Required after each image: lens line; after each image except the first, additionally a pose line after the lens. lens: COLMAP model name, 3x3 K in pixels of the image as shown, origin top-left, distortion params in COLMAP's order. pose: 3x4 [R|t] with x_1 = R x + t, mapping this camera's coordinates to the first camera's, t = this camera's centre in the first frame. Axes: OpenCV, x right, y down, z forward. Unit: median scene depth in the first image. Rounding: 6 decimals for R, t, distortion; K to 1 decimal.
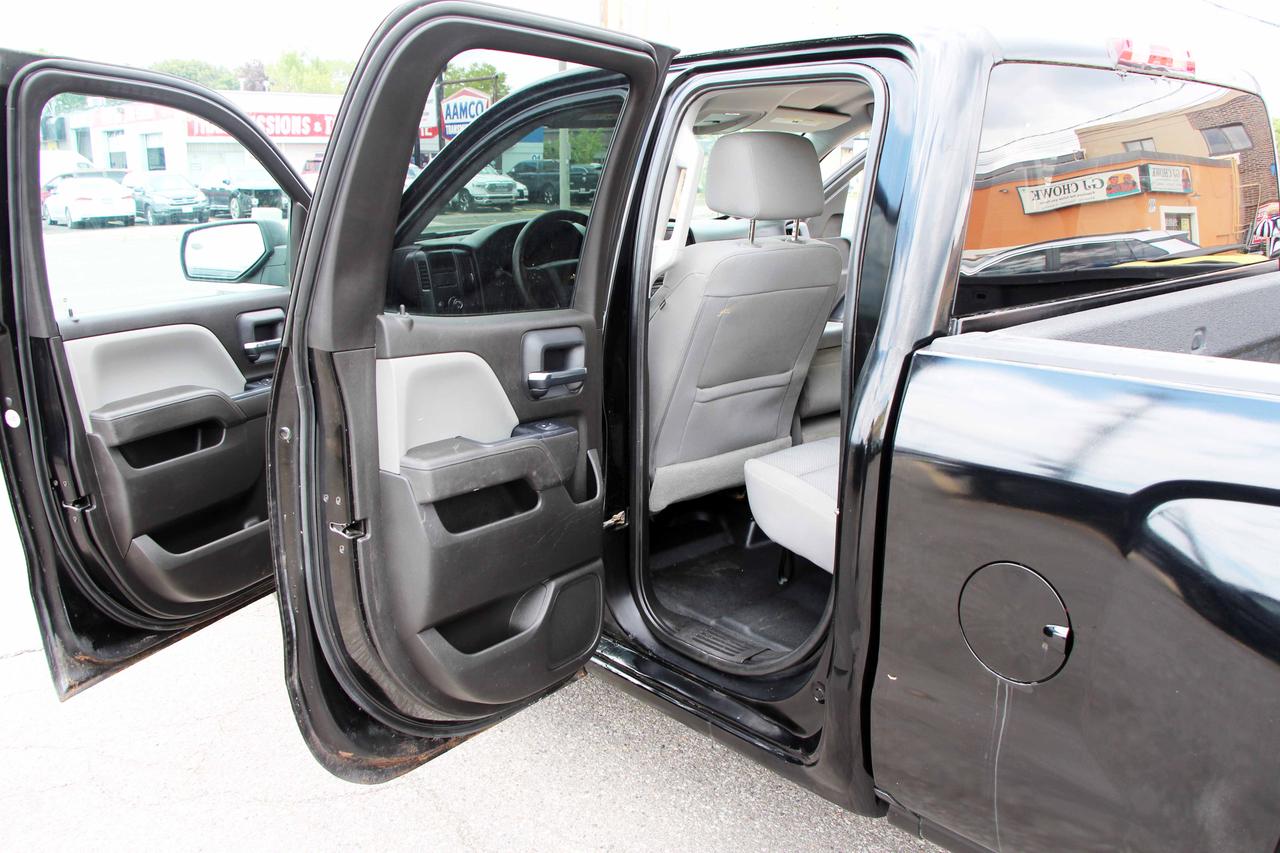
lens RADIAL K [[1064.0, 0, 637.9], [0, 1064.0, 424.6], [0, 0, 1]] dist [-0.168234, 0.144908]
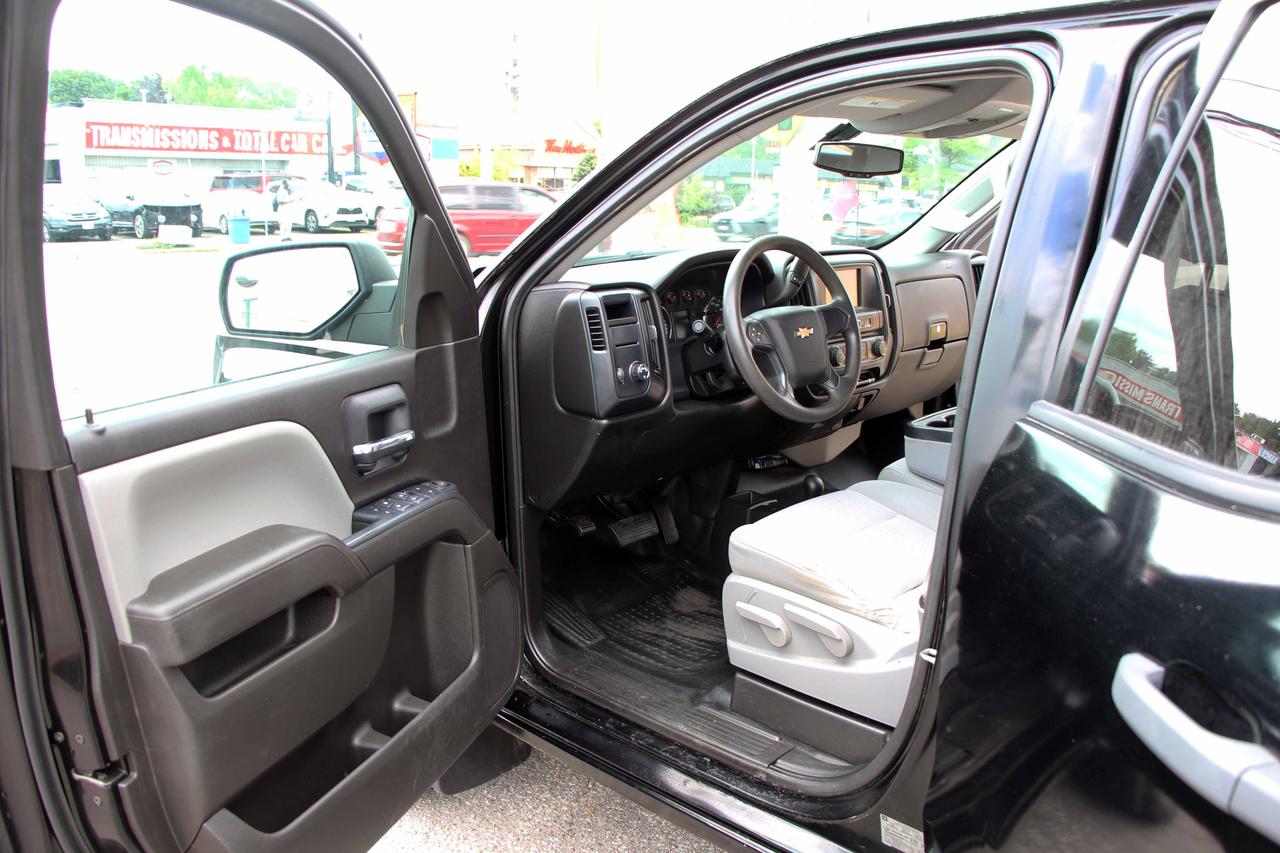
lens RADIAL K [[1064.0, 0, 642.5], [0, 1064.0, 428.7], [0, 0, 1]] dist [-0.168234, 0.144908]
pose [[0.995717, -0.004463, 0.092345, -0.266144], [0.005970, 0.999853, -0.016055, -0.076757], [-0.092260, 0.016538, 0.995598, 0.374963]]
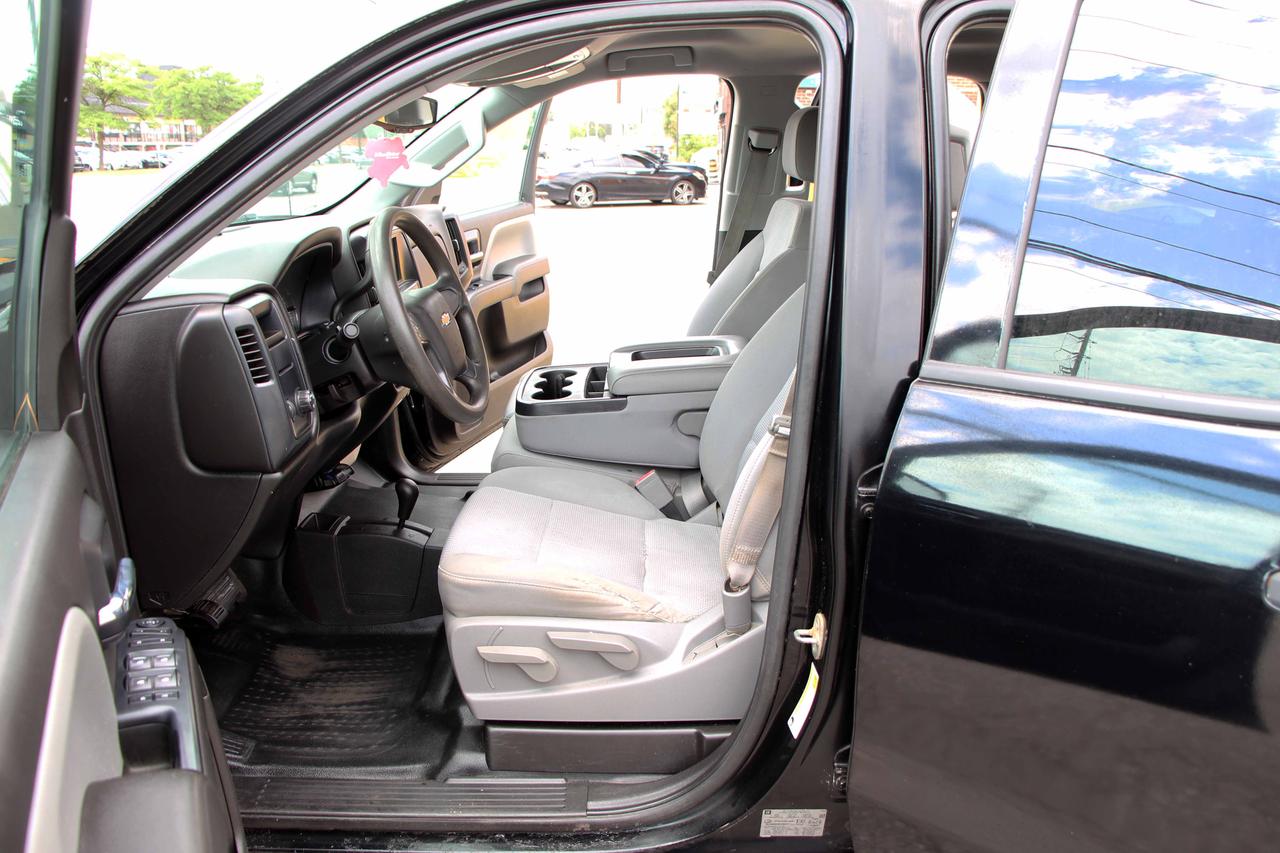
lens RADIAL K [[1064.0, 0, 640.8], [0, 1064.0, 428.6], [0, 0, 1]] dist [-0.168234, 0.144908]
pose [[0.651063, -0.198709, 0.732552, -0.878402], [0.174122, 0.978486, 0.110668, -0.257959], [-0.738782, 0.055502, 0.671655, 0.997125]]
